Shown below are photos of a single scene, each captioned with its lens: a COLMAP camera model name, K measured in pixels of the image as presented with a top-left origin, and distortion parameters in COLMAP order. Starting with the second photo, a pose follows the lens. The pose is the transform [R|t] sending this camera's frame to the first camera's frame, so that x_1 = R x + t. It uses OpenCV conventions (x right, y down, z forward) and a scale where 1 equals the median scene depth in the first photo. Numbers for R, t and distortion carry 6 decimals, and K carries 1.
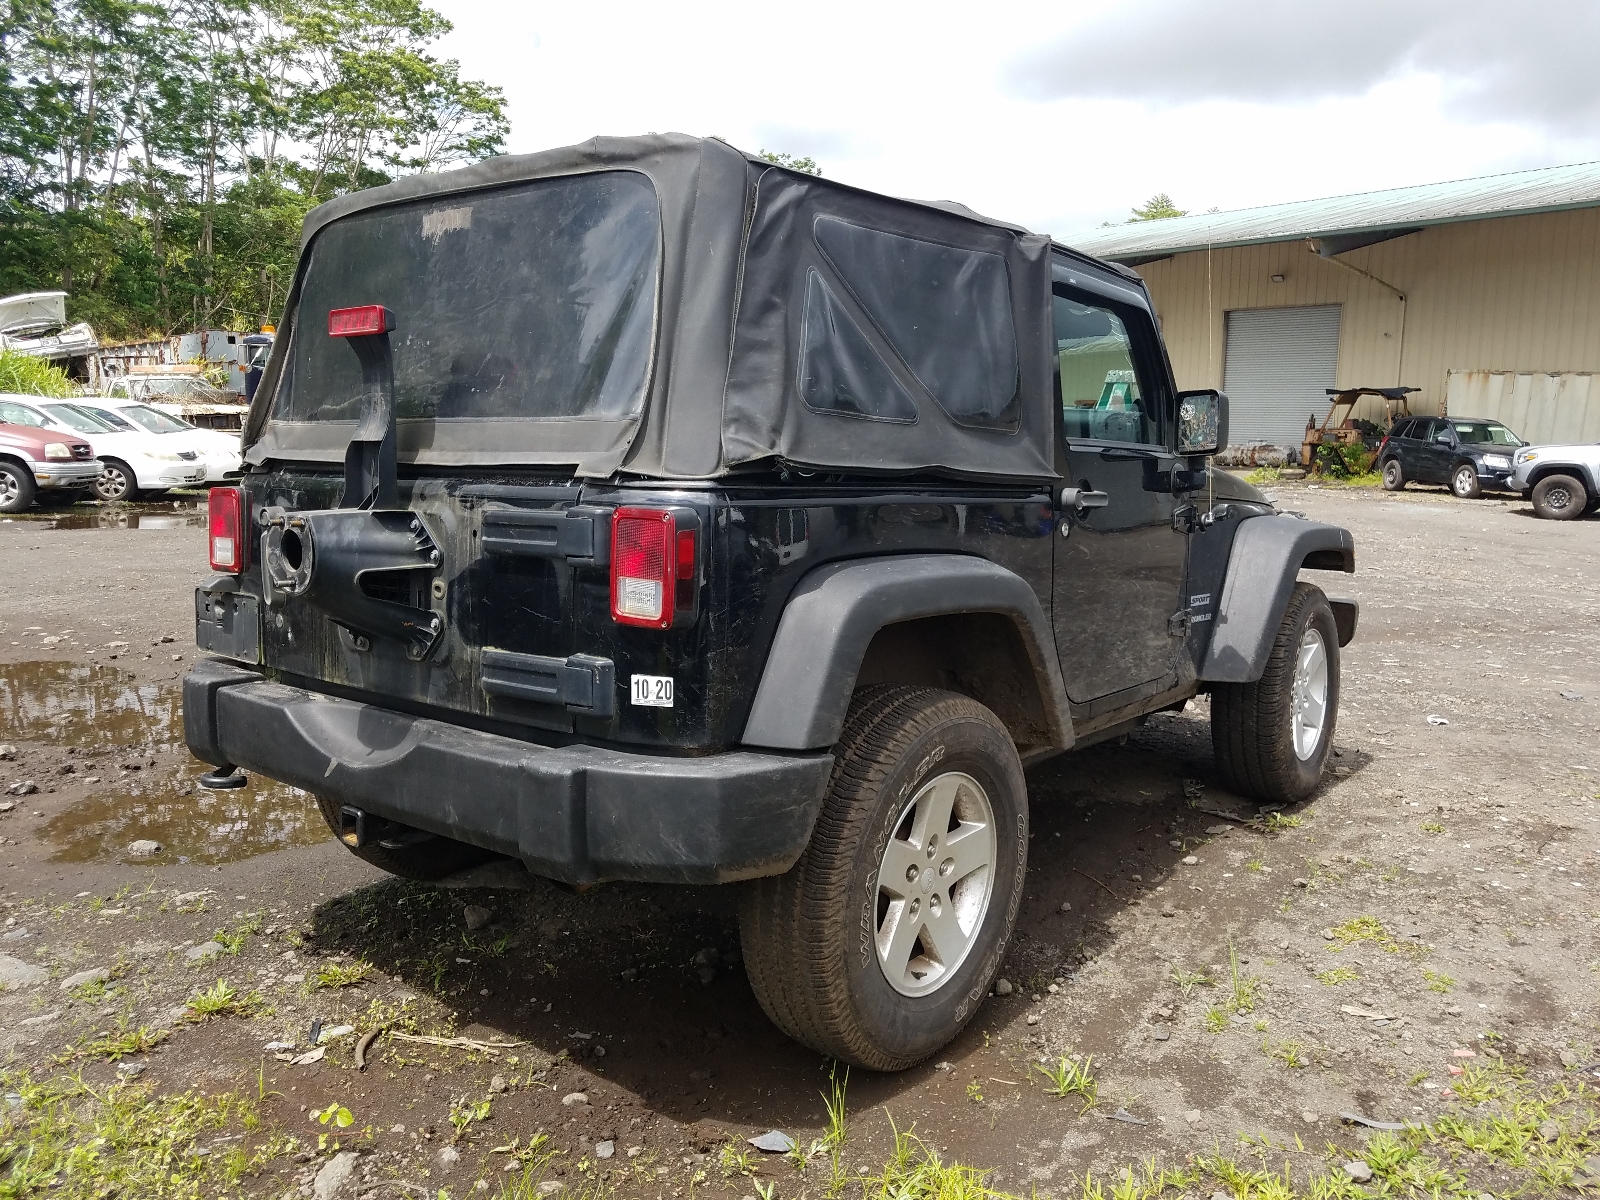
lens RADIAL K [[1254.1, 0, 781.4], [0, 1254.1, 596.2], [0, 0, 1]] dist [-0.006032, -0.006494]
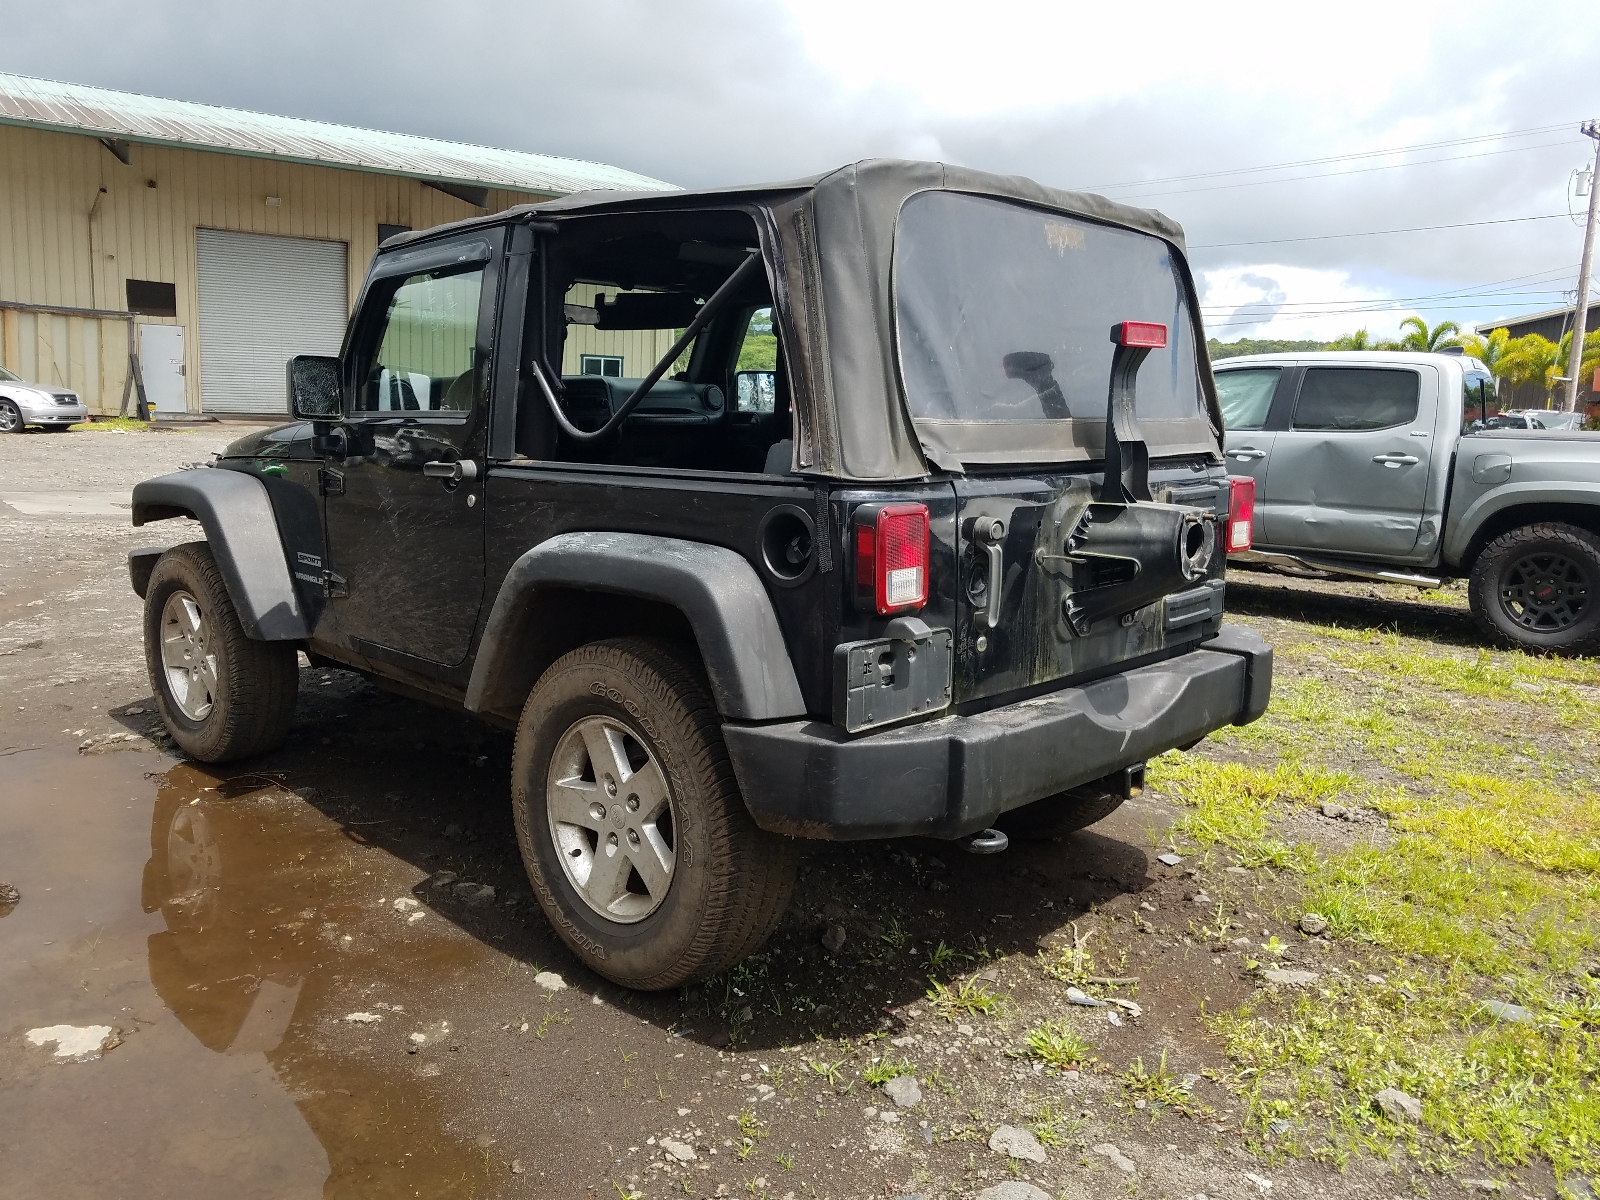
lens RADIAL K [[1254.1, 0, 781.4], [0, 1254.1, 596.2], [0, 0, 1]] dist [-0.006032, -0.006494]
pose [[0.084034, -0.162327, 0.983152, -1.431977], [0.091143, 0.983758, 0.154637, -0.182699], [-0.992286, 0.076613, 0.097464, 1.171925]]
